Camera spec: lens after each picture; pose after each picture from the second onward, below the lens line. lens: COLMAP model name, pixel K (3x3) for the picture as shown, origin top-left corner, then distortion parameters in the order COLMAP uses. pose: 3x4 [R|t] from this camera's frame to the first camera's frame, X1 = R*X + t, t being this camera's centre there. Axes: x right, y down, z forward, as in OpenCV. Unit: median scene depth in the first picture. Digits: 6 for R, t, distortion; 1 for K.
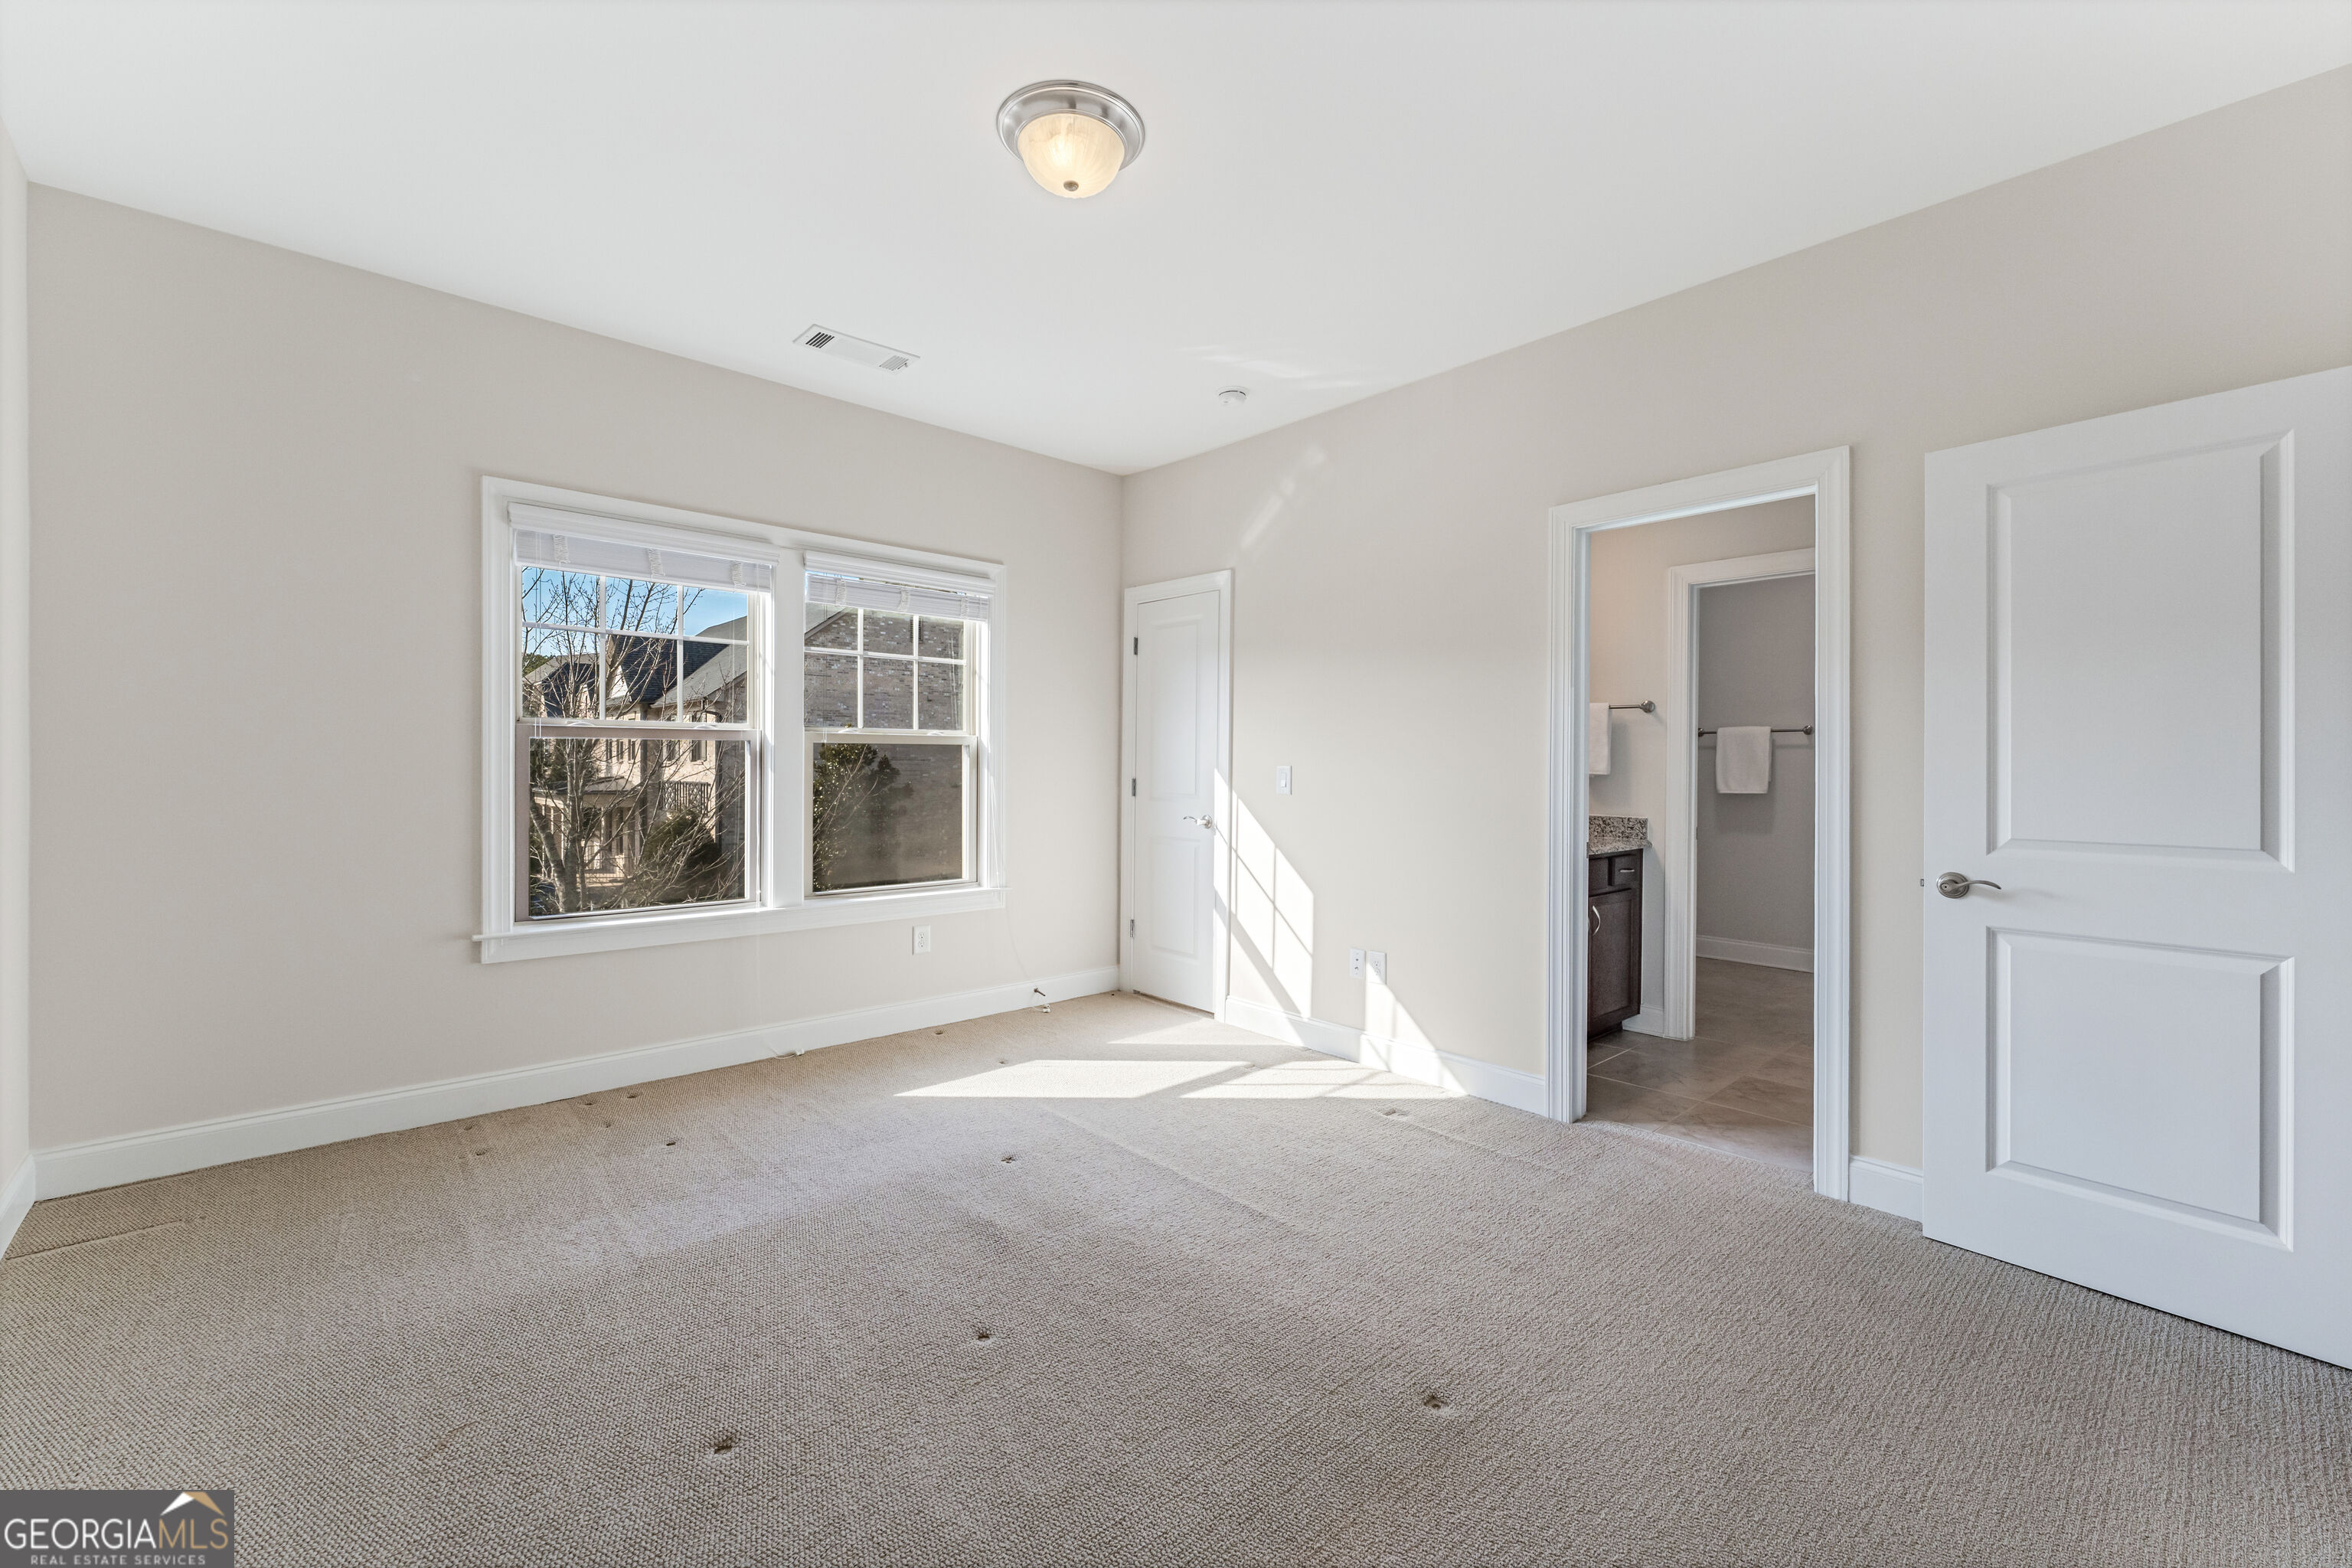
lens RADIAL K [[955.0, 0, 1176.3], [0, 955.0, 777.9], [0, 0, 1]] dist [-0.001672, 0.000246]
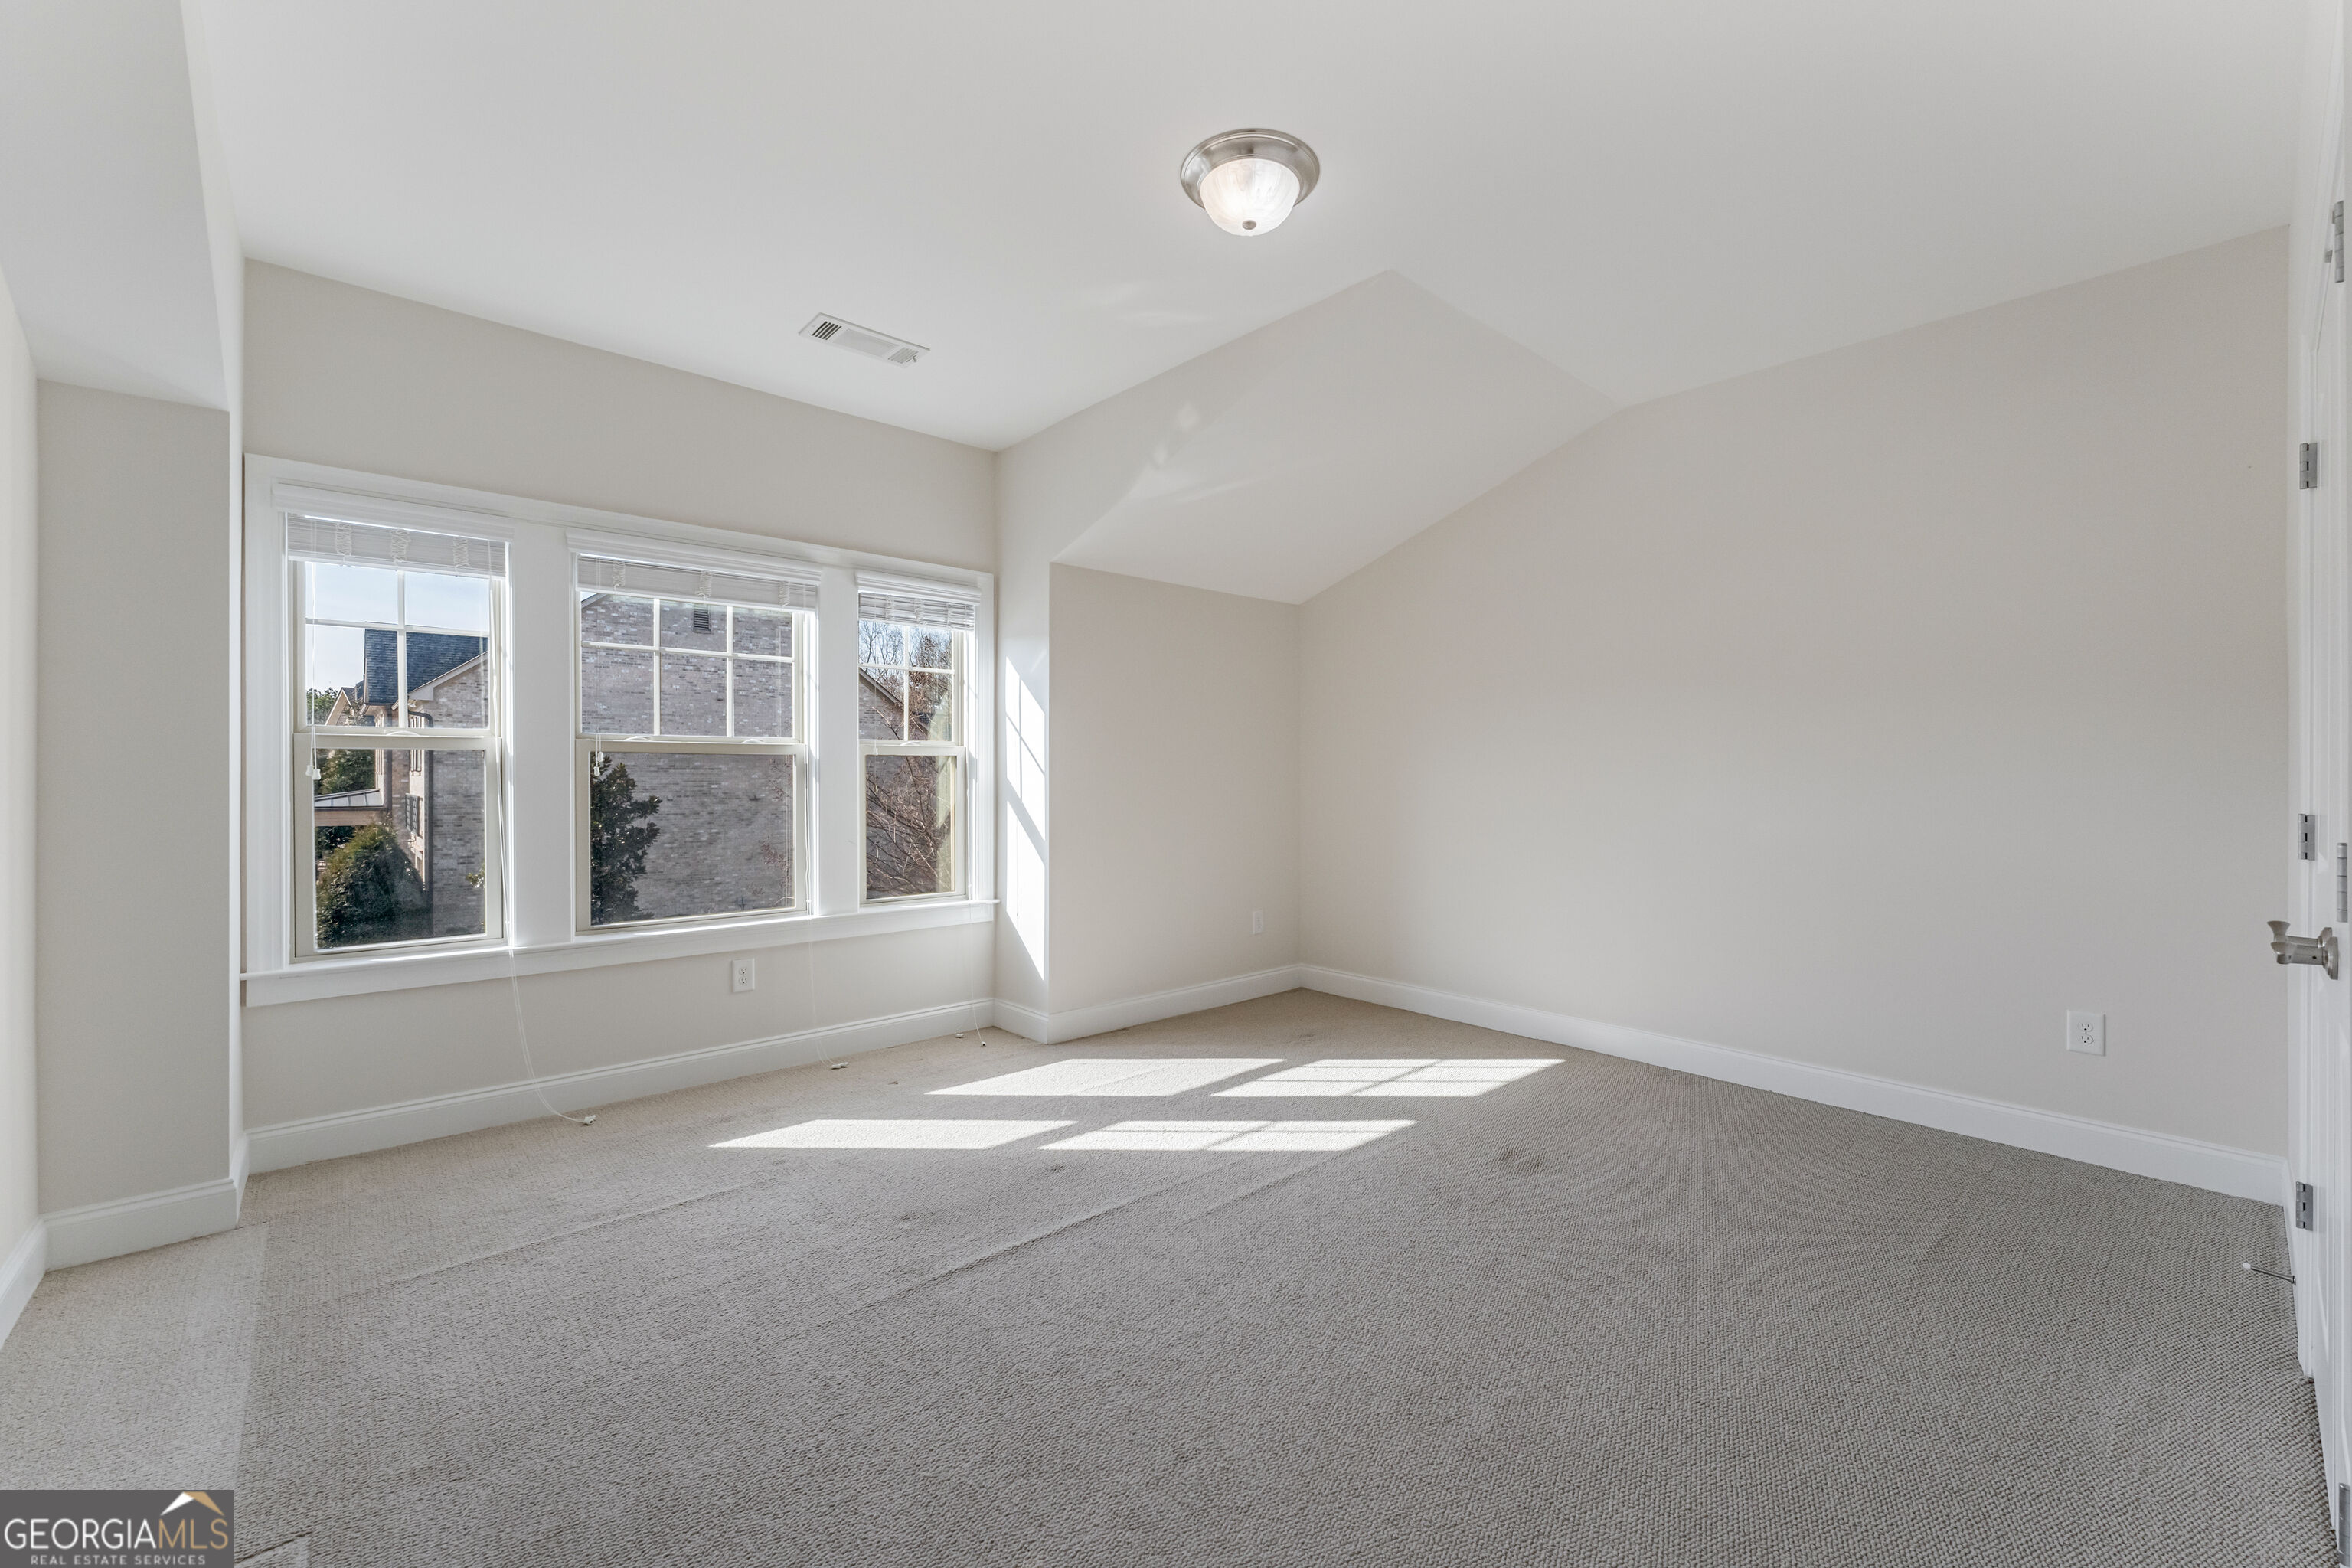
lens RADIAL K [[955.0, 0, 1176.6], [0, 955.0, 790.3], [0, 0, 1]] dist [-0.001672, 0.000246]
pose [[0.999836, -0.009478, -0.015439, 0.148305], [0.009521, 0.999951, 0.002720, 0.001116], [0.015412, -0.002867, 0.999877, 0.127843]]
